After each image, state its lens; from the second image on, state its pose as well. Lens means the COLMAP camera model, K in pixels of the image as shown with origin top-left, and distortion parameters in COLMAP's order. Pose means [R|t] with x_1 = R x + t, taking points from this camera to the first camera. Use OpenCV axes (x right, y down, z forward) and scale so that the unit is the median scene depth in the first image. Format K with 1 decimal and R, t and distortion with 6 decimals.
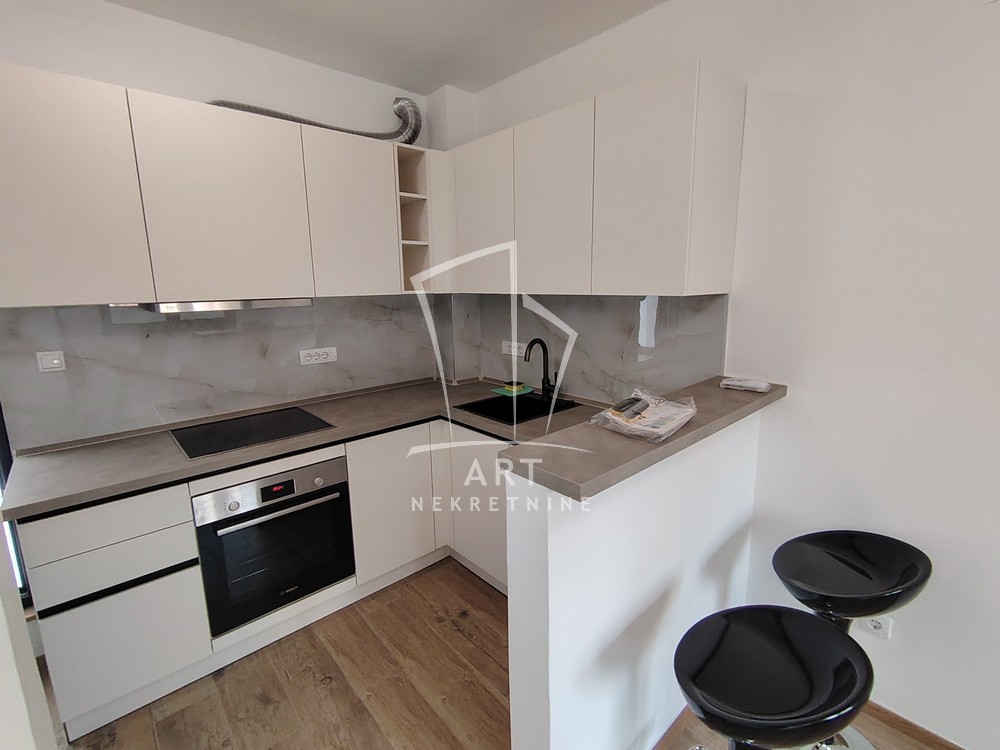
lens RADIAL K [[469.3, 0, 495.6], [0, 469.3, 370.6], [0, 0, 1]] dist [0.003539, -0.002295]
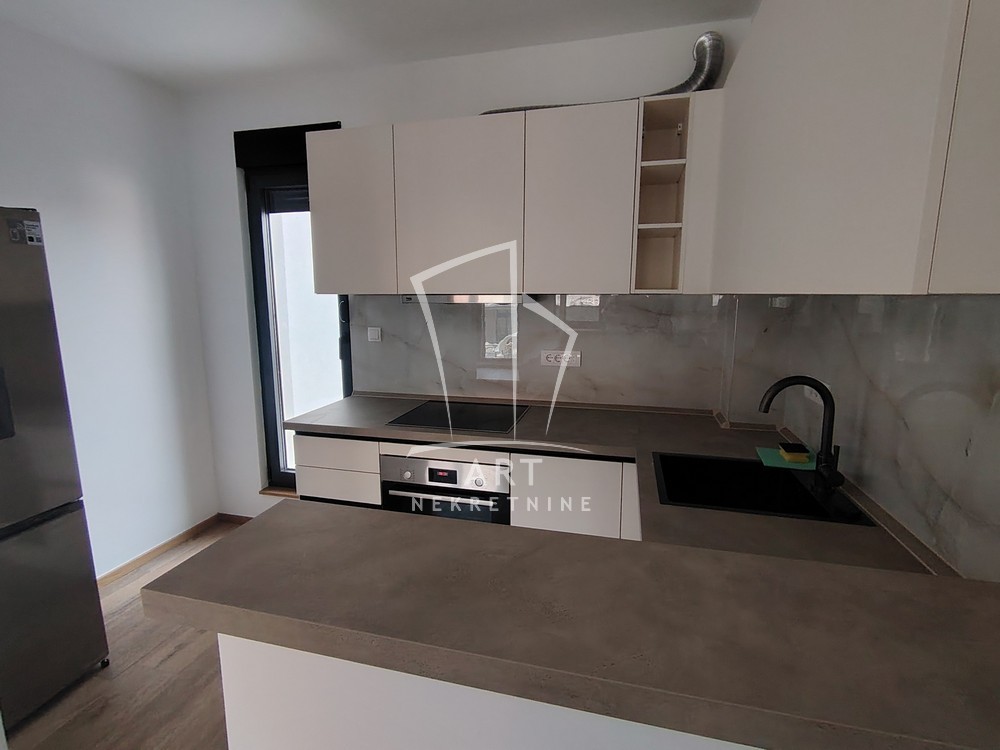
lens RADIAL K [[469.3, 0, 504.2], [0, 469.3, 368.3], [0, 0, 1]] dist [0.003539, -0.002295]
pose [[0.556254, 0.145629, -0.818152, 0.351966], [-0.164099, 0.984388, 0.063649, -0.056728], [0.814649, 0.098852, 0.571468, 0.402396]]
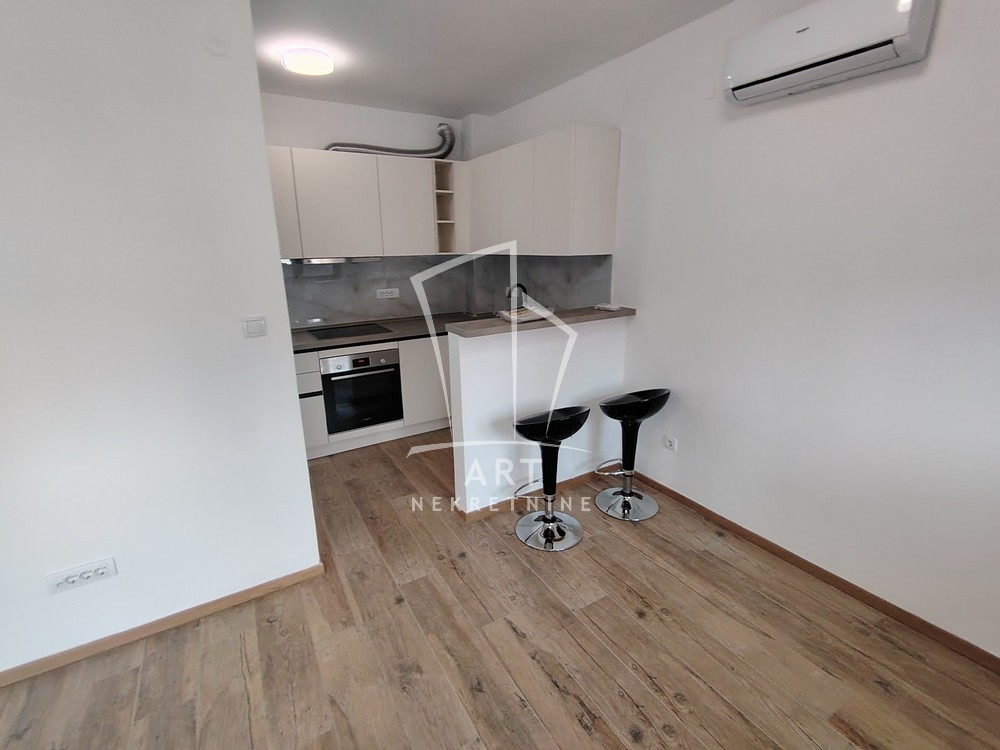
lens RADIAL K [[469.3, 0, 494.6], [0, 469.3, 368.7], [0, 0, 1]] dist [0.003539, -0.002295]
pose [[0.981766, 0.047987, -0.183936, 0.316988], [-0.034196, 0.996411, 0.077430, 0.096179], [0.186991, -0.069728, 0.979884, -0.576538]]
